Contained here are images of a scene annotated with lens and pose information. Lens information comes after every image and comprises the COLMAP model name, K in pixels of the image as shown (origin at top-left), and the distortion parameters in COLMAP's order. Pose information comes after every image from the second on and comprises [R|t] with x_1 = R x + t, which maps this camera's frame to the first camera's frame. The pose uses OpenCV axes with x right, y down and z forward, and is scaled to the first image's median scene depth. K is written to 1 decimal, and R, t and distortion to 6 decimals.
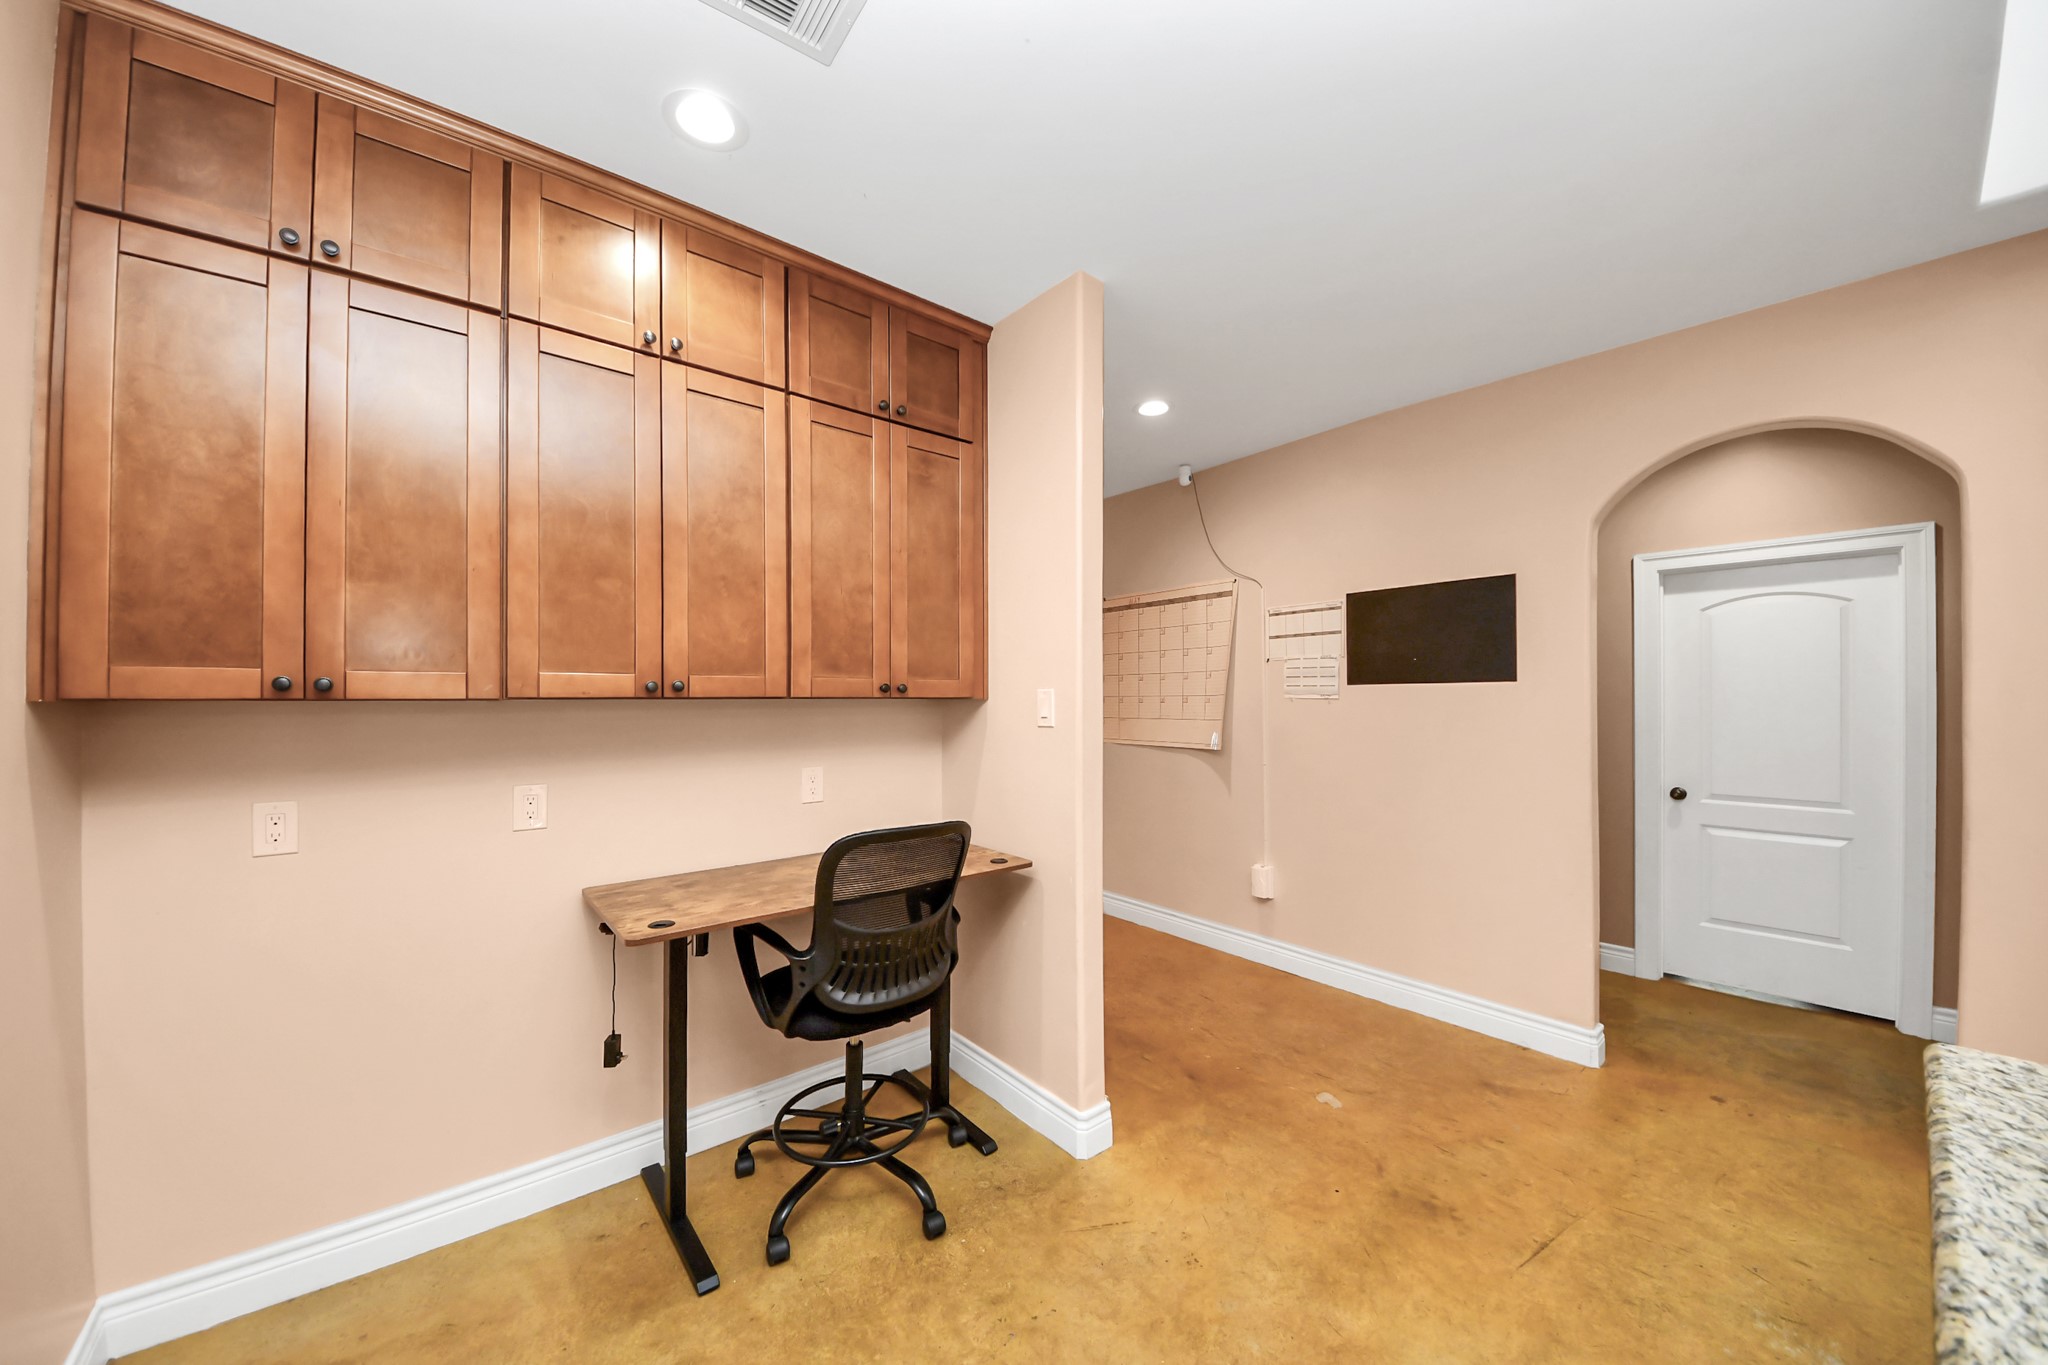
lens RADIAL K [[732.4, 0, 1019.1], [0, 732.4, 696.7], [0, 0, 1]] dist [0.025113, -0.016968]
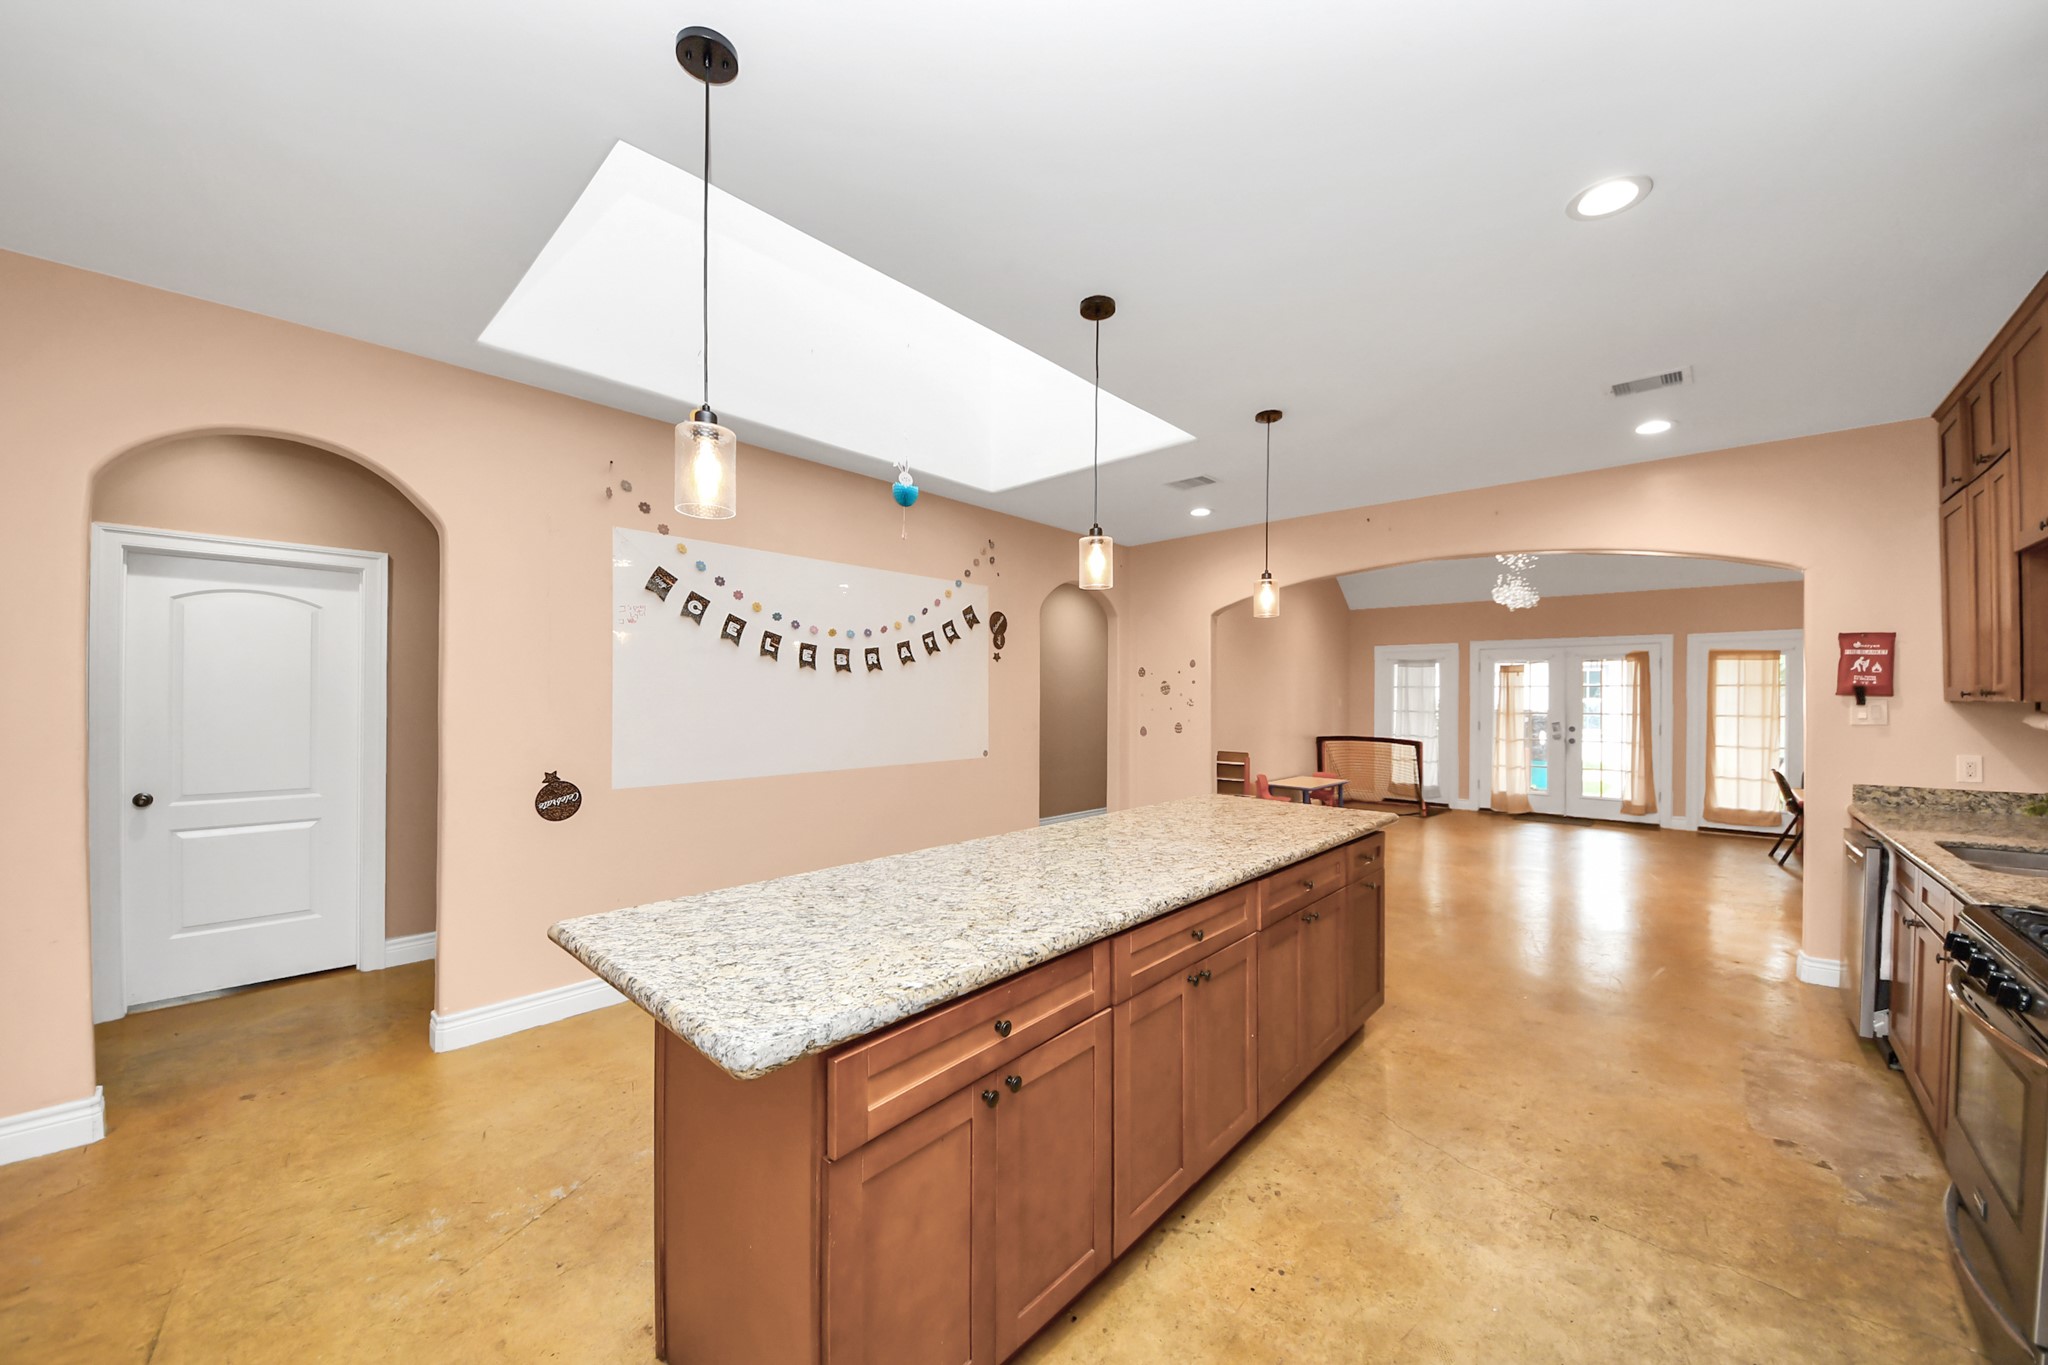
lens RADIAL K [[732.4, 0, 1019.1], [0, 732.4, 696.7], [0, 0, 1]] dist [0.025113, -0.016968]
pose [[-0.137548, 0.002673, 0.990491, -0.201304], [-0.008724, 0.999954, -0.003910, 0.001767], [-0.990457, -0.009179, -0.137518, 0.126388]]
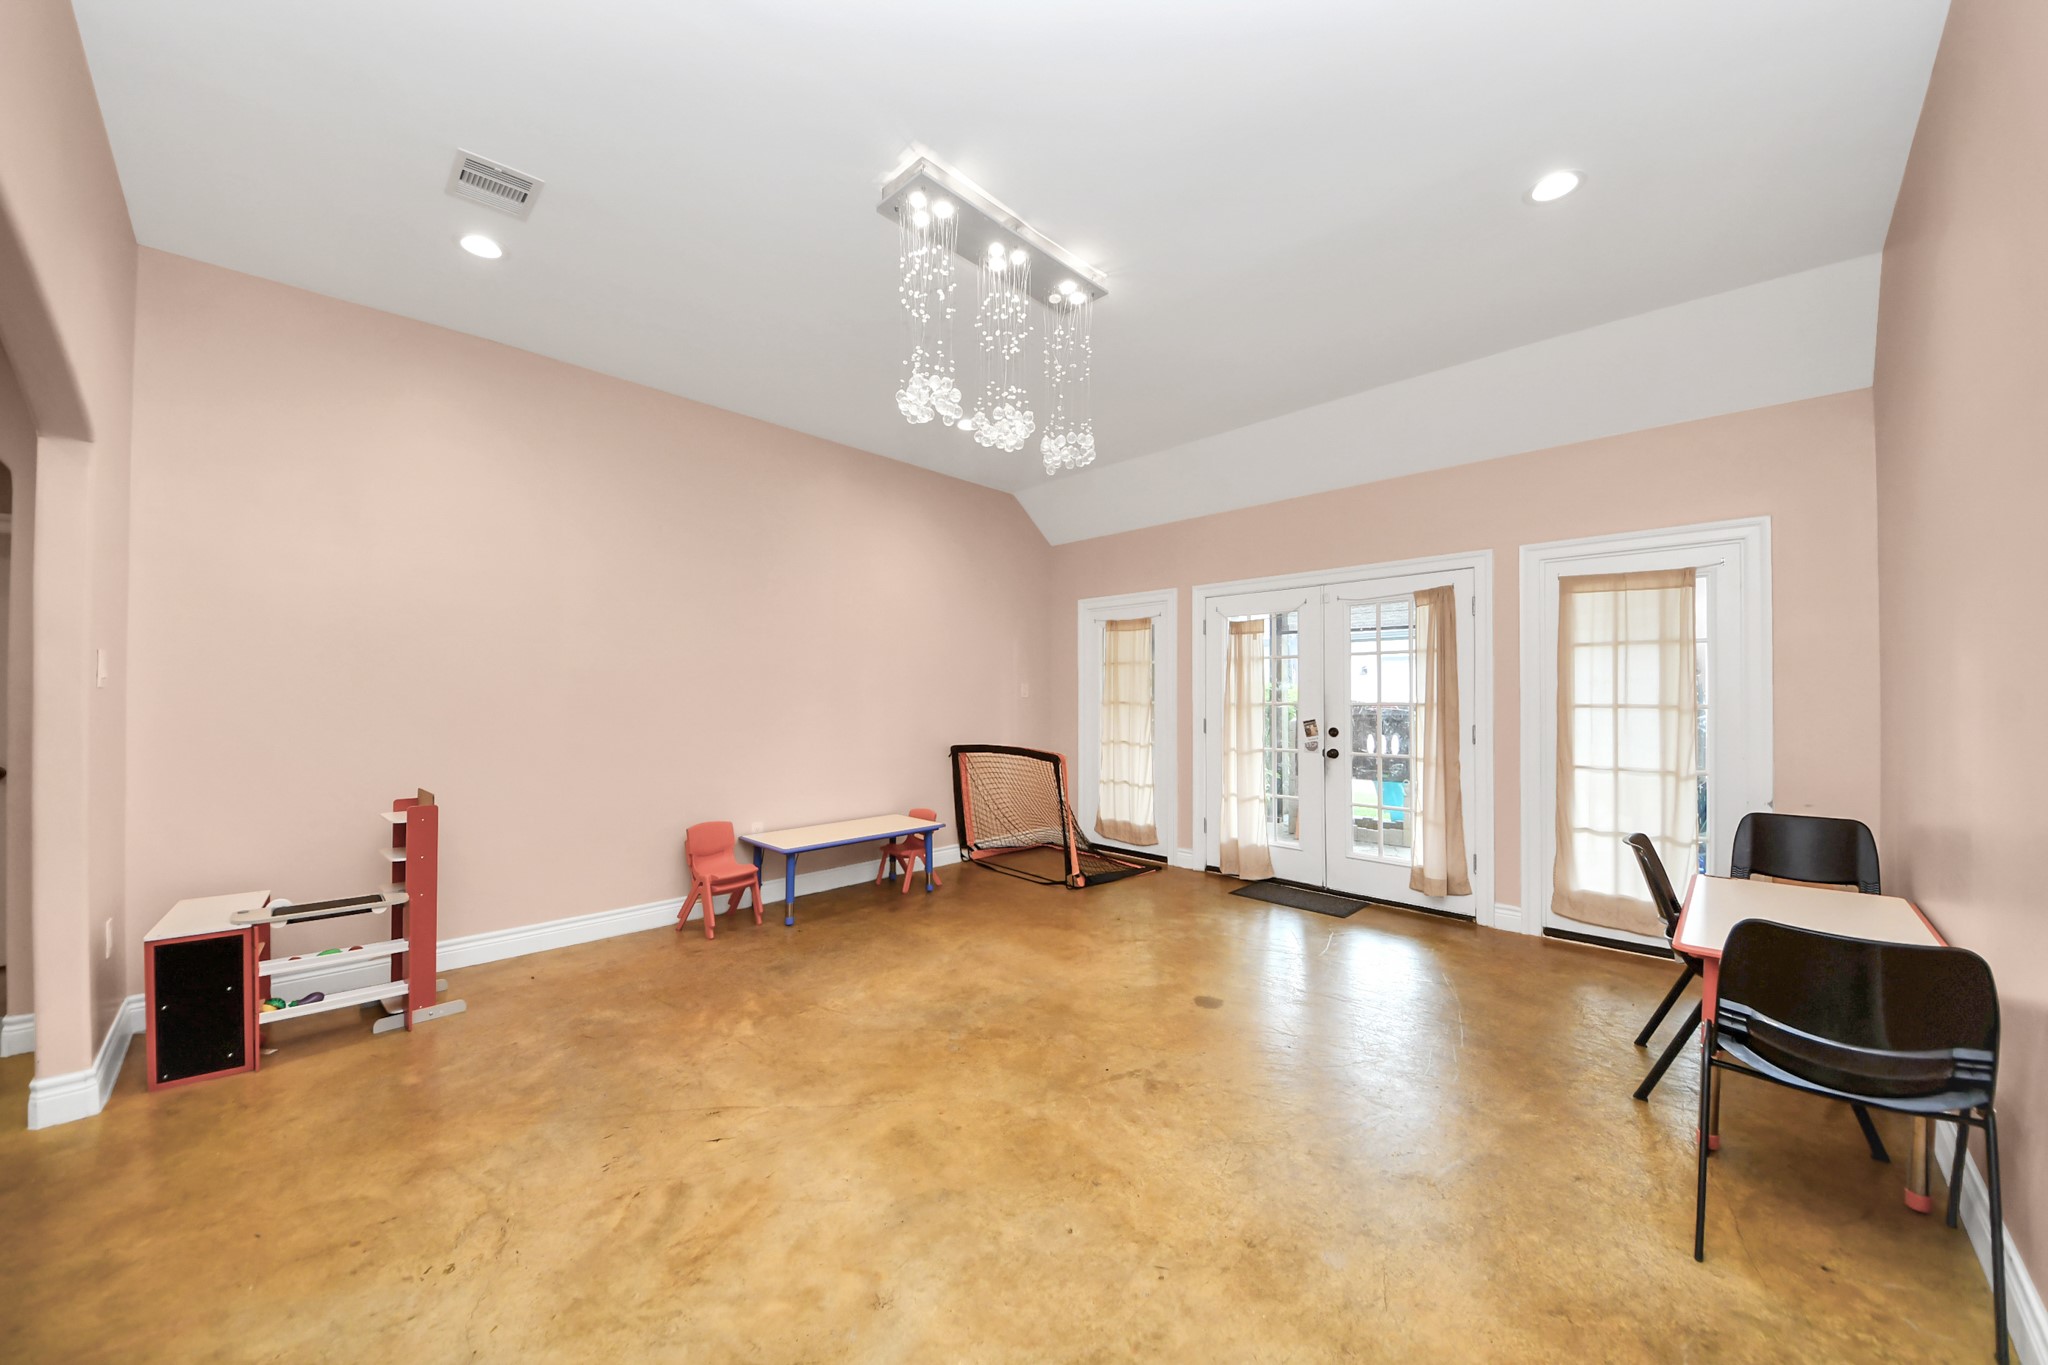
lens RADIAL K [[725.4, 0, 1017.4], [0, 725.4, 687.5], [0, 0, 1]] dist [0.039056, -0.024169]
pose [[-0.107191, 0.013436, 0.994148, 1.214594], [-0.003457, 0.999898, -0.013886, 0.033854], [-0.994232, -0.004925, -0.107133, -2.124380]]
